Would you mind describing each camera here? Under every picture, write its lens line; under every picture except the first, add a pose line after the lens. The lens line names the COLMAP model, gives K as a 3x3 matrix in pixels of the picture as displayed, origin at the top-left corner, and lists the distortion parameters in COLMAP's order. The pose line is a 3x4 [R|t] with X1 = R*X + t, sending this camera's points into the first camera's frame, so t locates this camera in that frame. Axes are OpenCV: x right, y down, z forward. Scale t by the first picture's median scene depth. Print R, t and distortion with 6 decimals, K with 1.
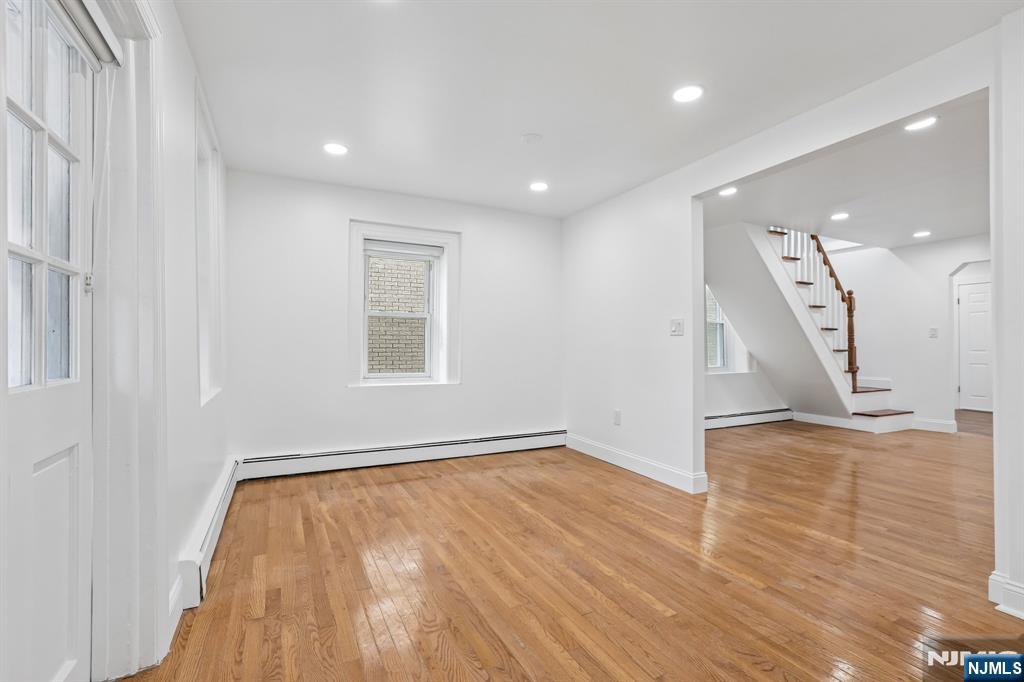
lens RADIAL K [[467.7, 0, 508.6], [0, 467.7, 342.5], [0, 0, 1]] dist [-0.033370, 0.012454]
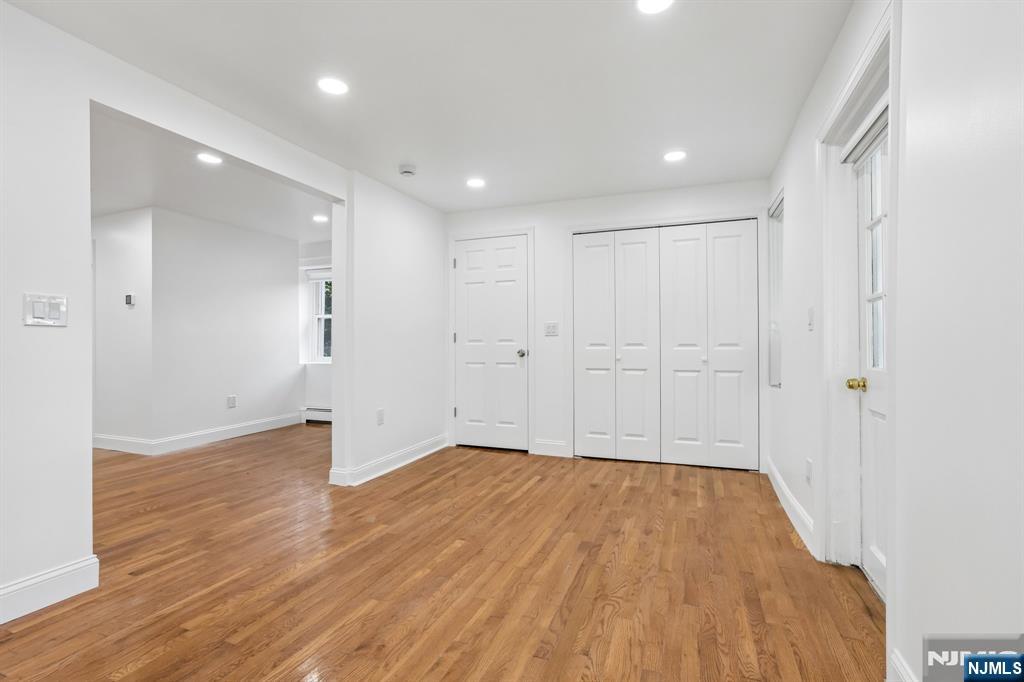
lens RADIAL K [[467.7, 0, 520.6], [0, 467.7, 341.3], [0, 0, 1]] dist [-0.033370, 0.012454]
pose [[-0.685647, 0.005193, 0.727915, -0.352487], [-0.008577, 0.999848, -0.015212, 0.007376], [-0.727883, -0.016673, -0.685498, 0.830780]]
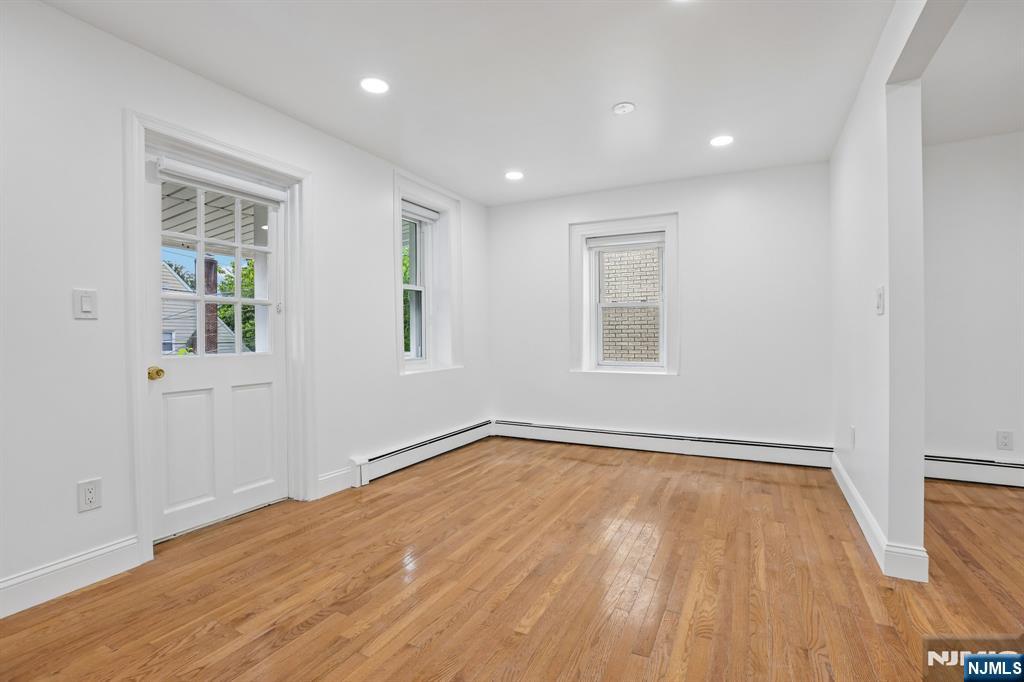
lens RADIAL K [[467.7, 0, 506.5], [0, 467.7, 327.3], [0, 0, 1]] dist [-0.033370, 0.012454]
pose [[0.578901, -0.024475, -0.815031, 0.493466], [0.016952, 0.999695, -0.017980, 0.005715], [0.815222, -0.003408, 0.579139, 0.208033]]
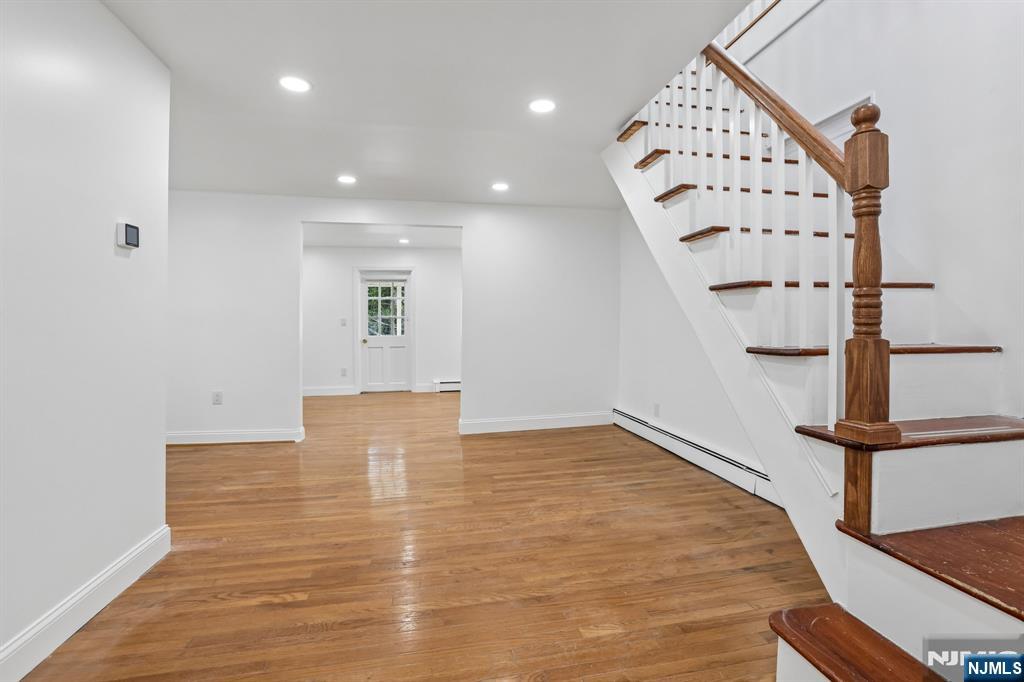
lens RADIAL K [[467.7, 0, 501.1], [0, 467.7, 321.8], [0, 0, 1]] dist [-0.033370, 0.012454]
pose [[-0.280214, -0.007757, -0.959906, 1.476549], [0.016831, 0.999774, -0.012992, -0.001579], [0.959790, -0.019796, -0.280020, 1.276591]]
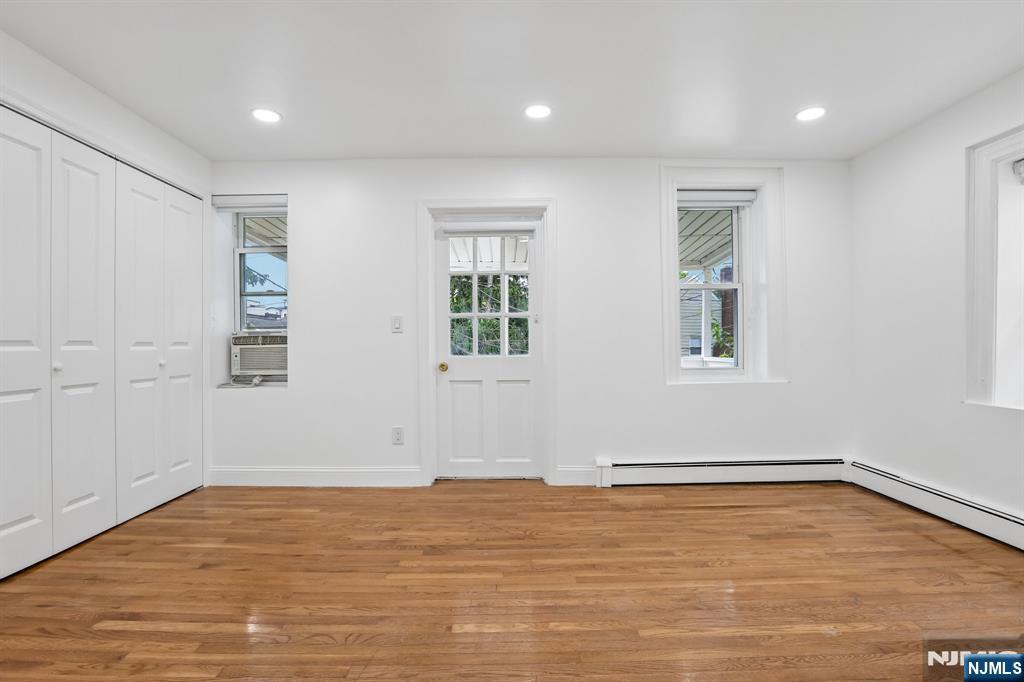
lens RADIAL K [[475.2, 0, 505.9], [0, 475.2, 347.3], [0, 0, 1]] dist [-0.034045, 0.007485]
pose [[-0.441378, 0.003789, -0.897313, 0.526128], [0.011641, 0.999931, -0.001504, 0.010082], [0.897246, -0.011110, -0.441392, 0.690948]]
